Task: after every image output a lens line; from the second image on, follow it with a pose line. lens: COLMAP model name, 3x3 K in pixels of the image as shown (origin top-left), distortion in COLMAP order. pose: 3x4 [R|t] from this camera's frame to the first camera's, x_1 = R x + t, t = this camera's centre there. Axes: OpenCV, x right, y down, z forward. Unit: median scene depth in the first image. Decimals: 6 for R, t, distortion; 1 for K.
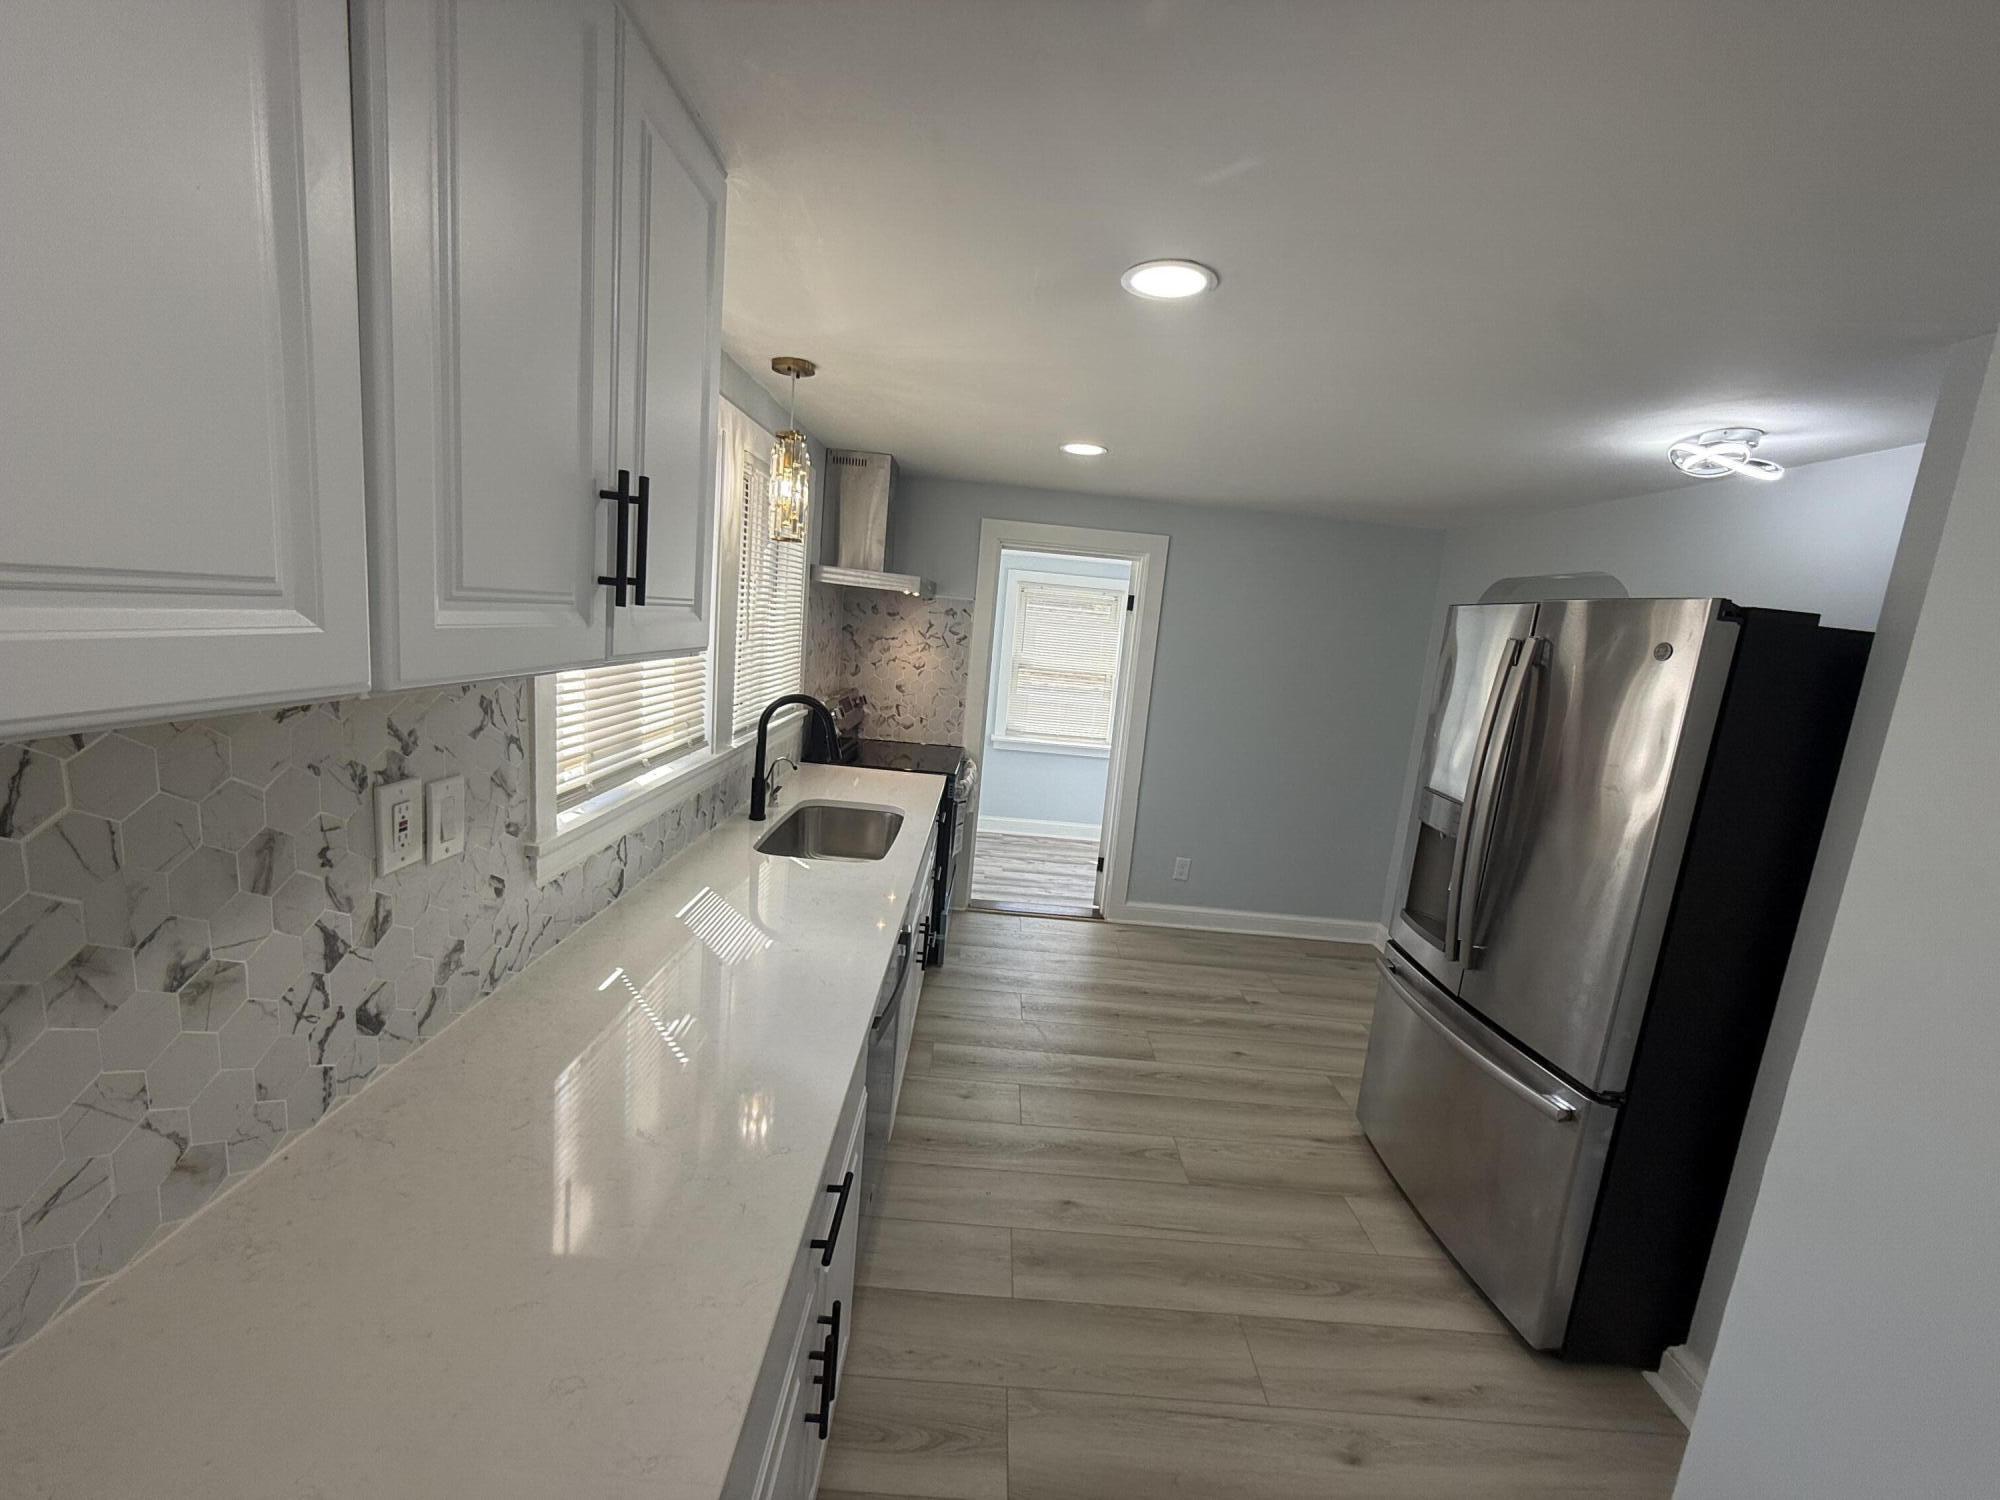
lens RADIAL K [[801.1, 0, 1009.1], [0, 801.1, 749.5], [0, 0, 1]] dist [0.000386, -0.000466]
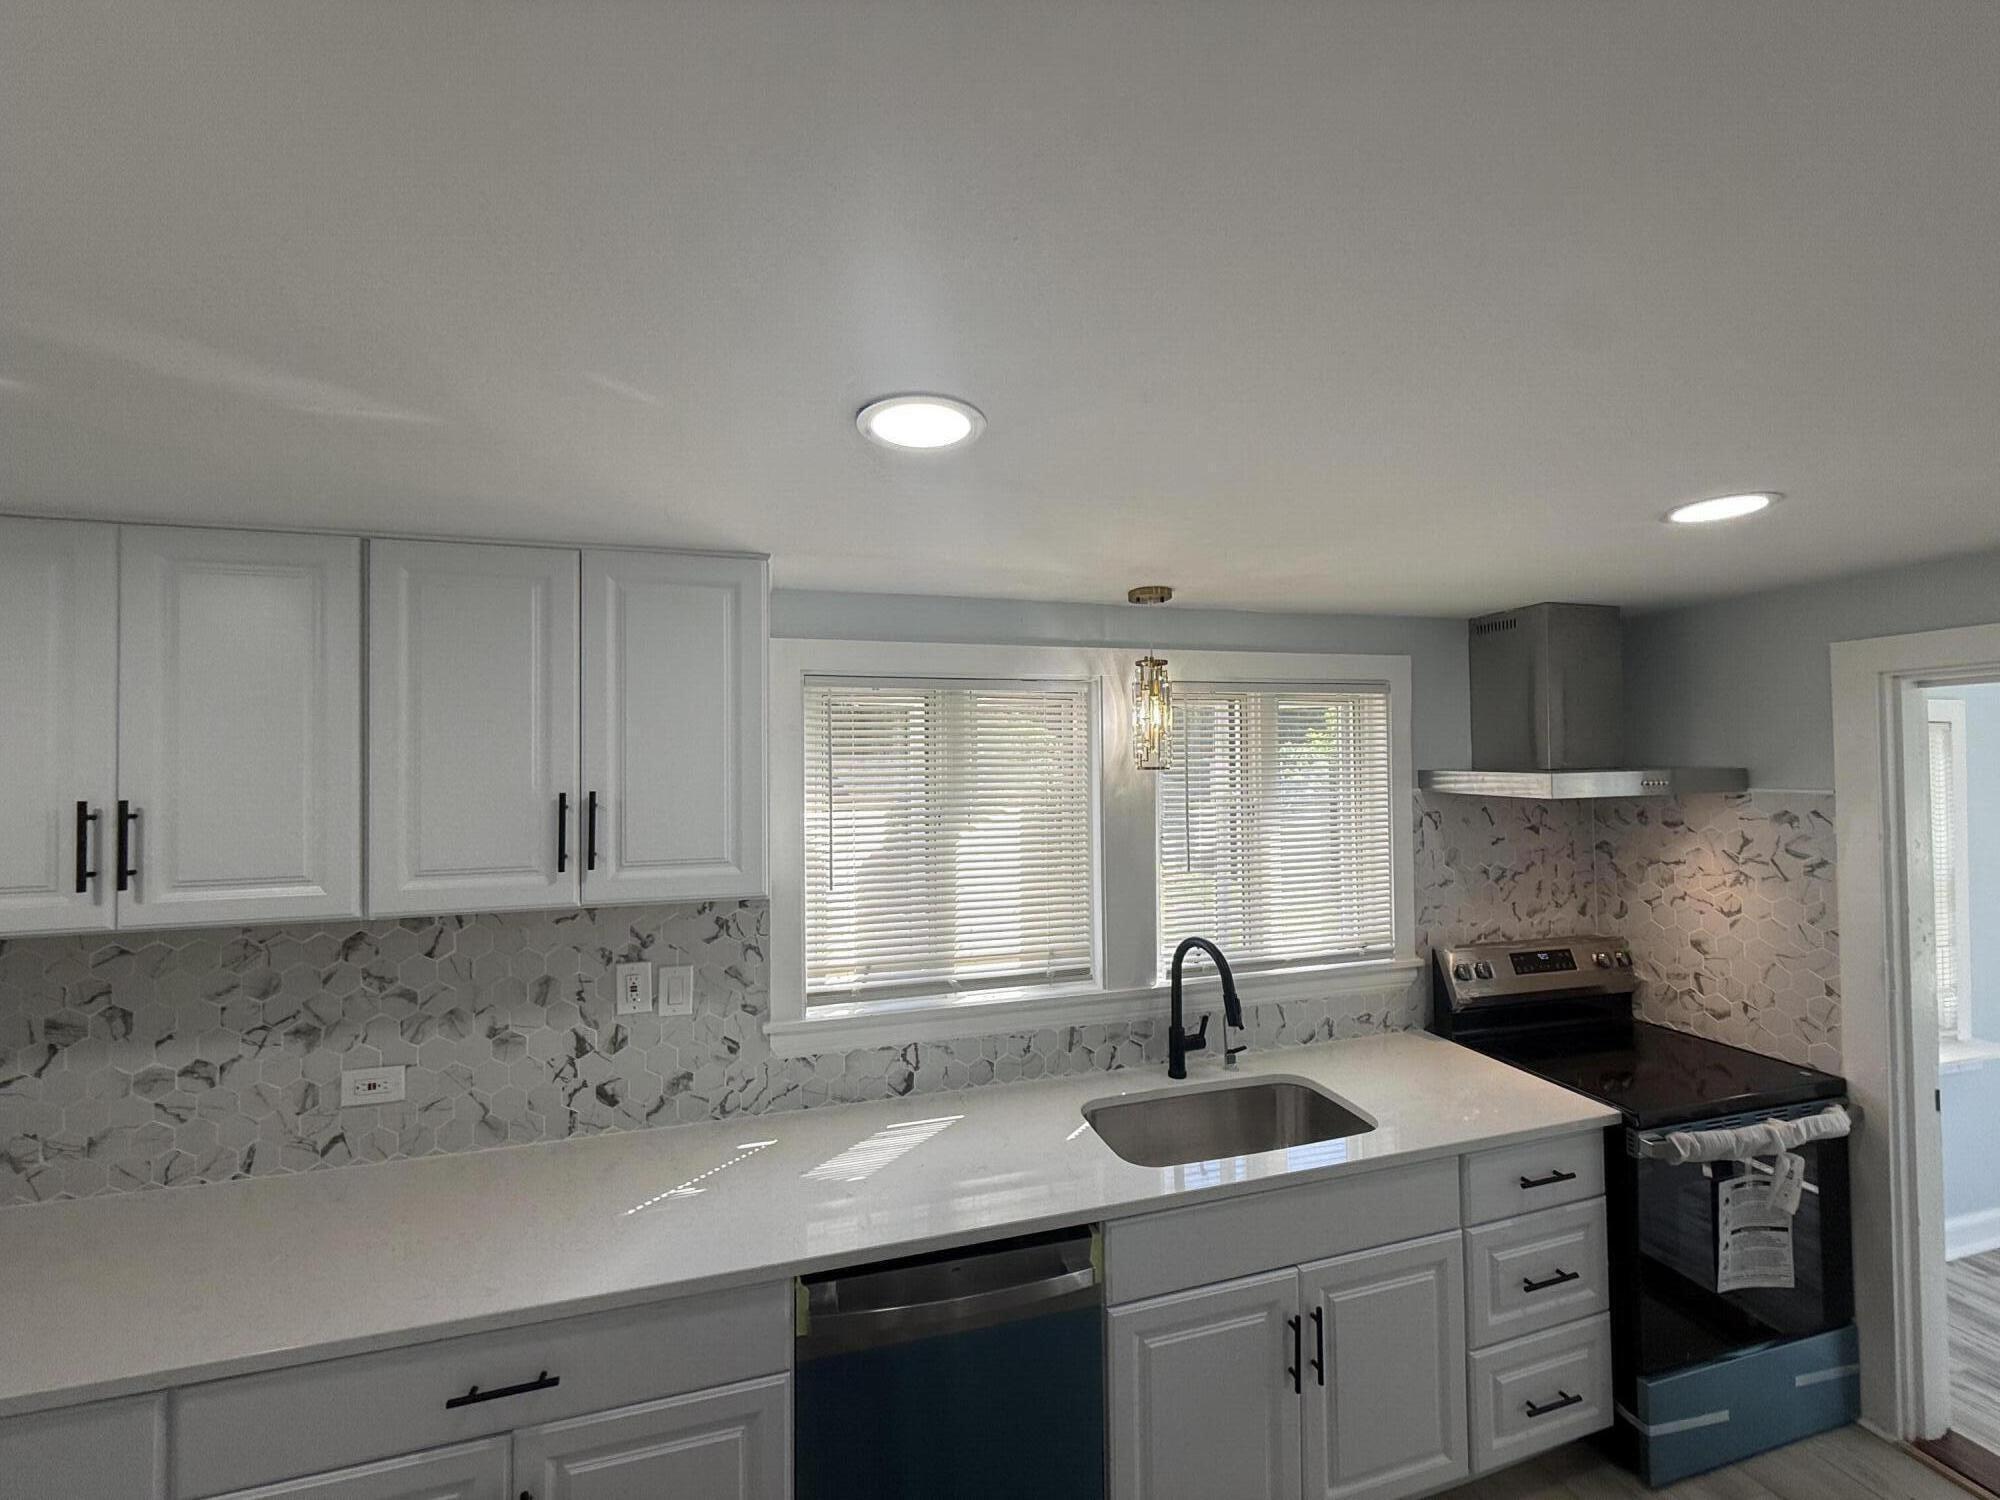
lens RADIAL K [[801.1, 0, 1009.1], [0, 801.1, 749.5], [0, 0, 1]] dist [0.000386, -0.000466]
pose [[0.258593, -0.115557, -0.959050, 1.033118], [-0.121193, 0.981093, -0.150891, -0.217381], [0.958354, 0.155249, 0.239699, 1.091104]]
